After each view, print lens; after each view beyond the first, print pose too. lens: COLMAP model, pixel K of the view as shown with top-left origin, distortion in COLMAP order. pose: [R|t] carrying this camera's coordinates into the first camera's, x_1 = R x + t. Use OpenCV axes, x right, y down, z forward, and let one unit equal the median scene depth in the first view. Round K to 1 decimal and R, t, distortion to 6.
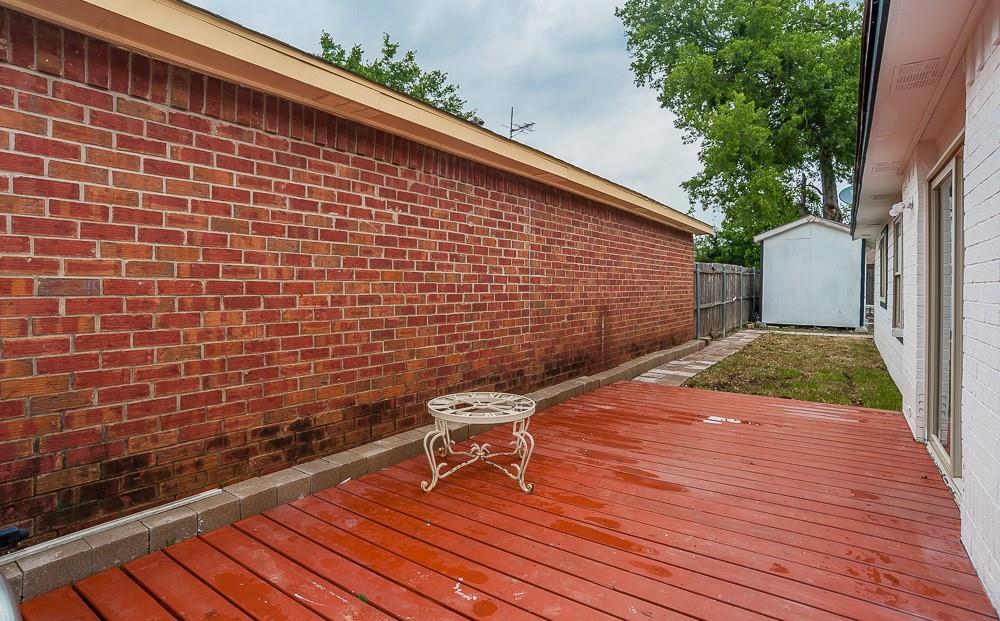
lens RADIAL K [[508.4, 0, 497.6], [0, 508.4, 285.8], [0, 0, 1]] dist [-0.086341, 0.047030]
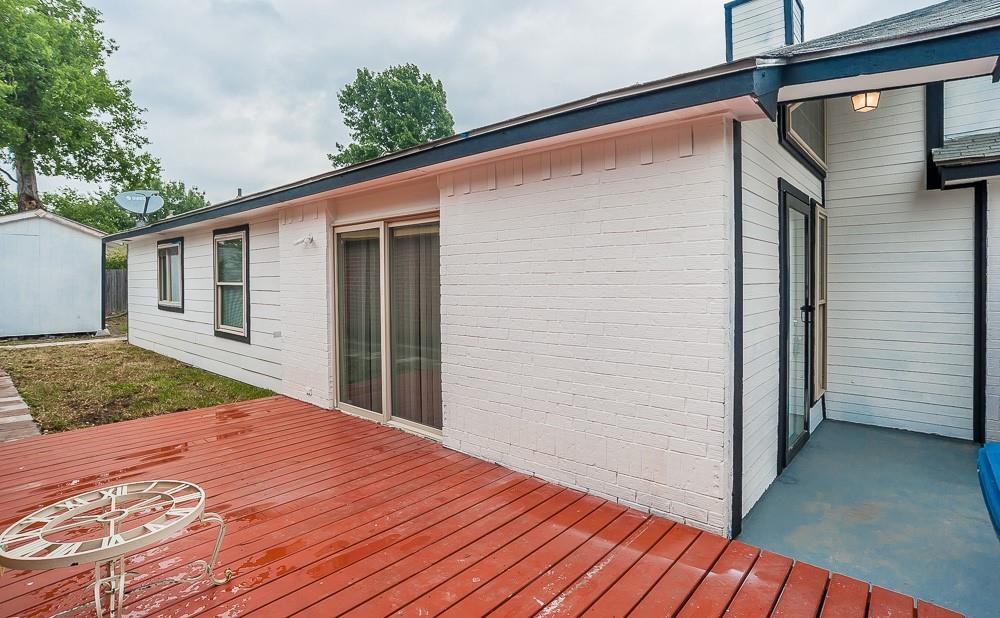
lens RADIAL K [[508.4, 0, 497.6], [0, 508.4, 284.3], [0, 0, 1]] dist [-0.086341, 0.047030]
pose [[0.109479, -0.016438, 0.993853, -0.124900], [0.007079, 0.999851, 0.015758, -0.015372], [-0.993964, 0.005311, 0.109579, 0.086197]]
